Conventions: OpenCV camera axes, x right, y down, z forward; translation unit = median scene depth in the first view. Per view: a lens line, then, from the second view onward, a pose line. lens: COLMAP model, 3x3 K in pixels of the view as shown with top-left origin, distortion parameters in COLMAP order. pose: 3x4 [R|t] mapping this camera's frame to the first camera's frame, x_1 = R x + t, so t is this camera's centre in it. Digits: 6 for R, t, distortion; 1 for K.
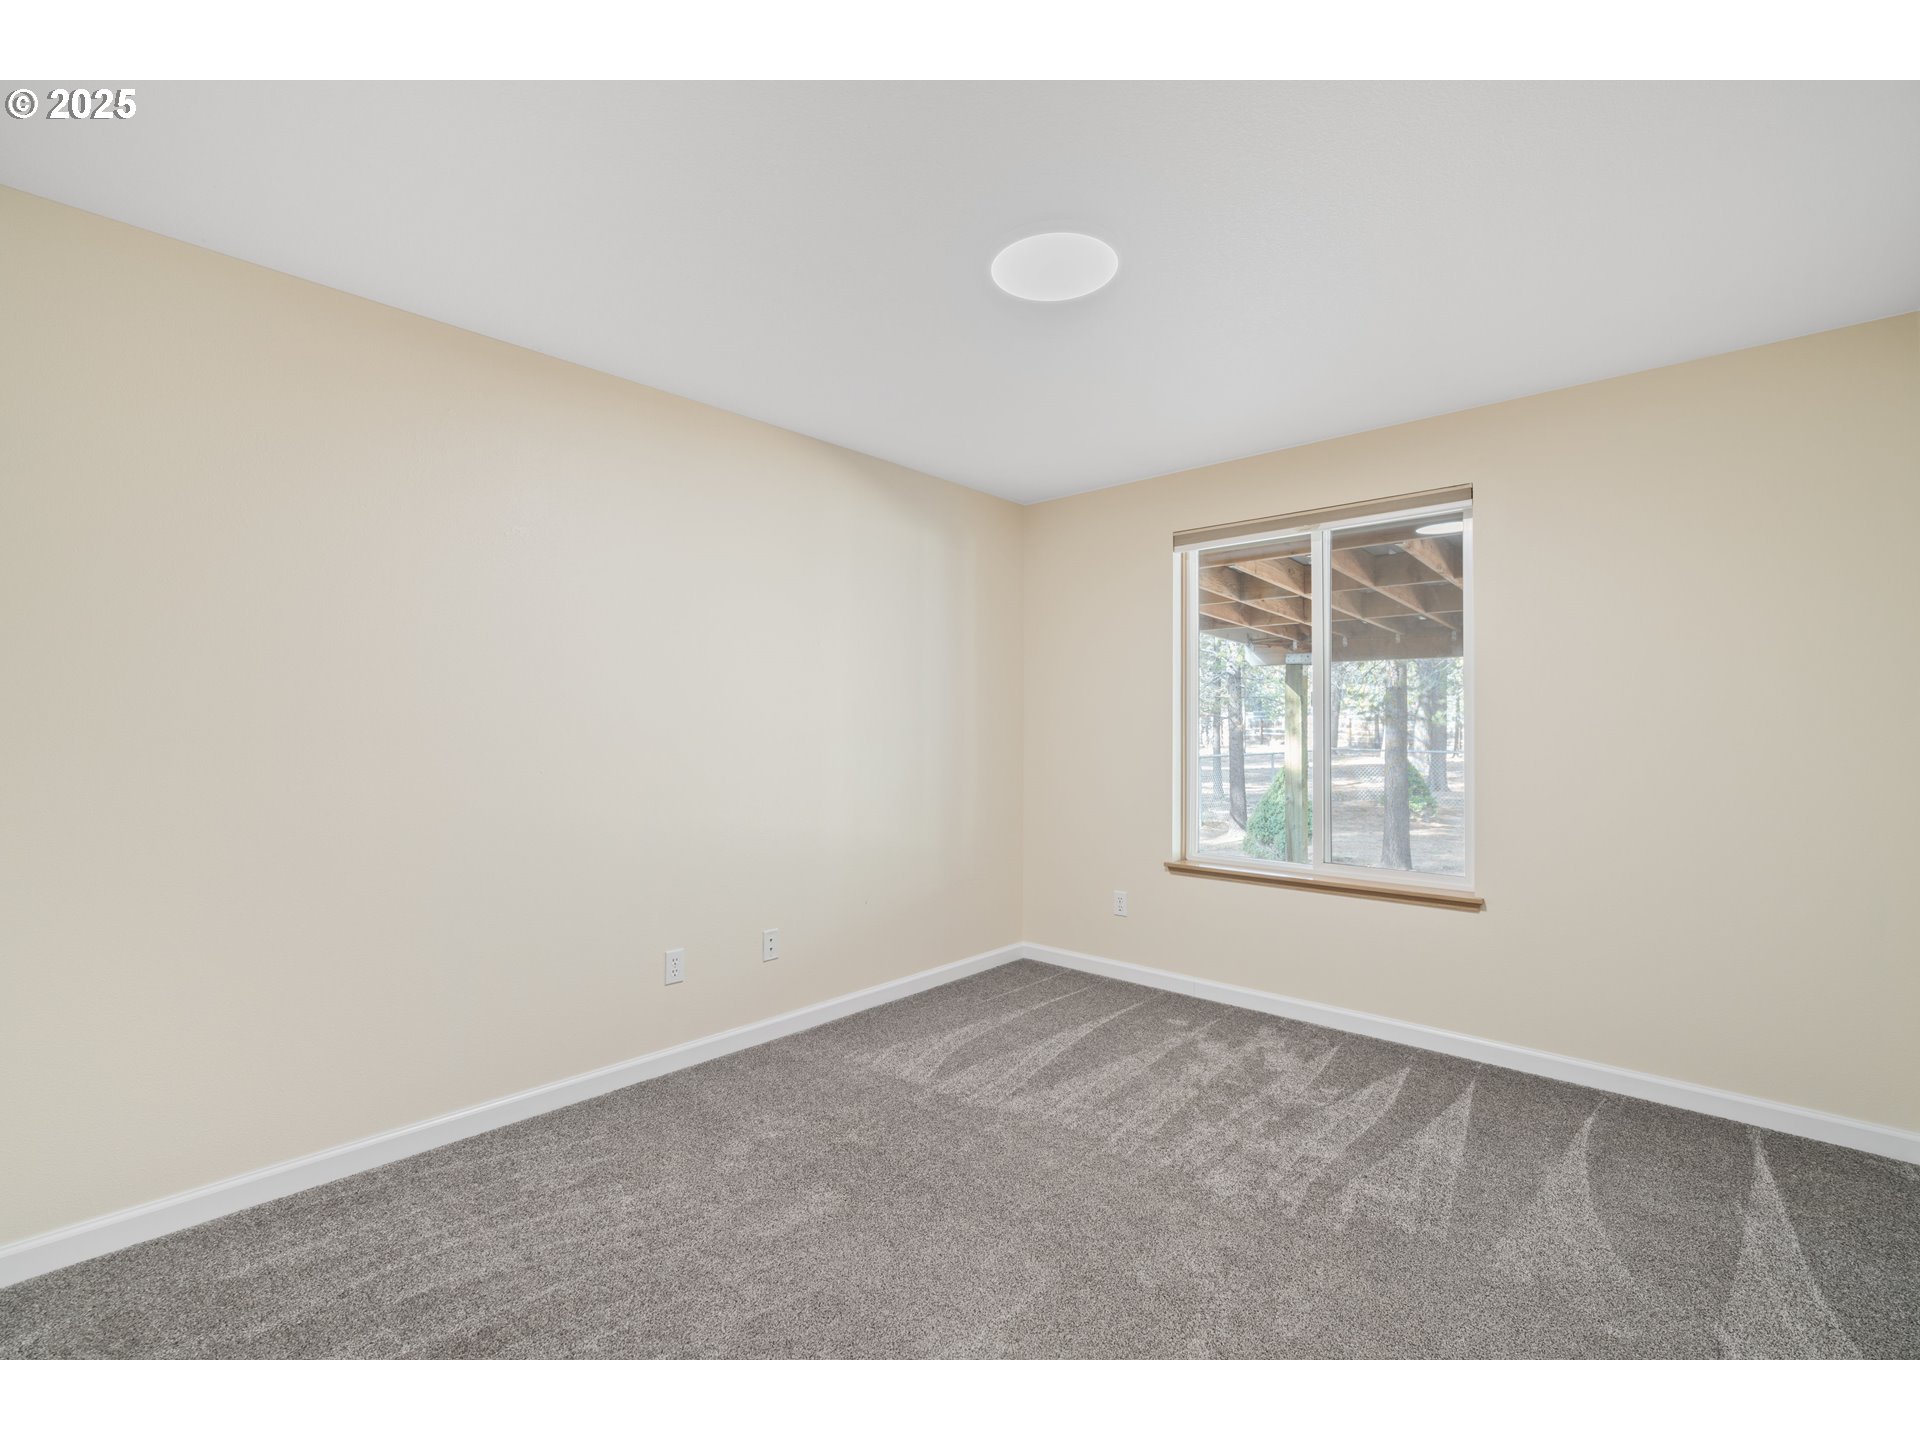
lens RADIAL K [[864.3, 0, 945.8], [0, 864.3, 713.7], [0, 0, 1]] dist [-0.009128, 0.000418]
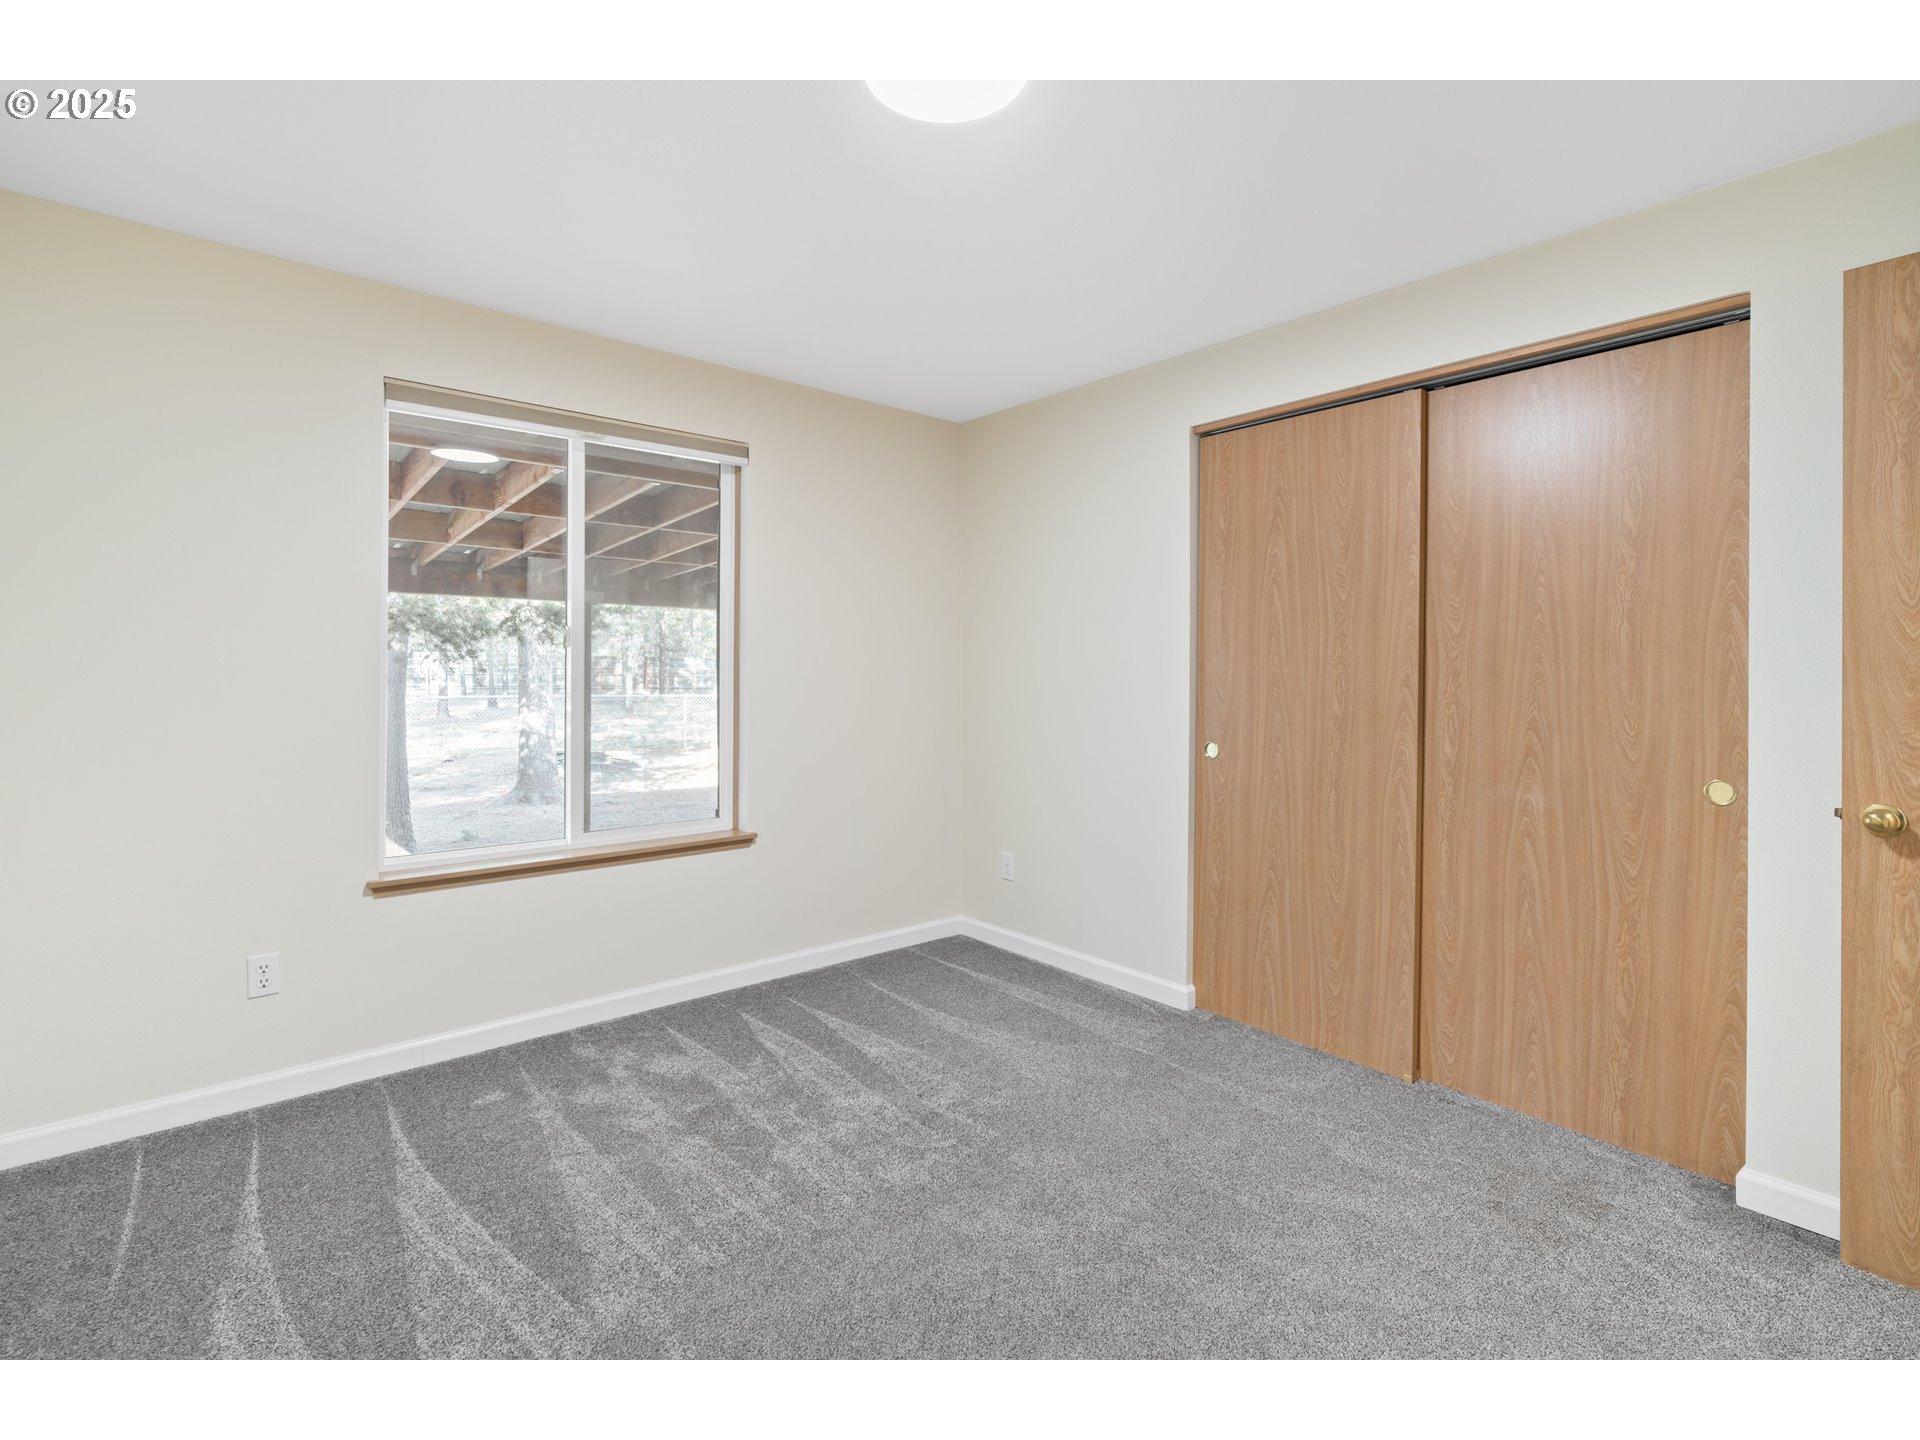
lens RADIAL K [[879.3, 0, 958.6], [0, 879.3, 680.0], [0, 0, 1]] dist [-0.005635, 0.000319]
pose [[0.120195, -0.011899, 0.992679, -0.442151], [-0.017571, 0.999746, 0.014111, 0.002987], [-0.992595, -0.019138, 0.119955, 0.625081]]
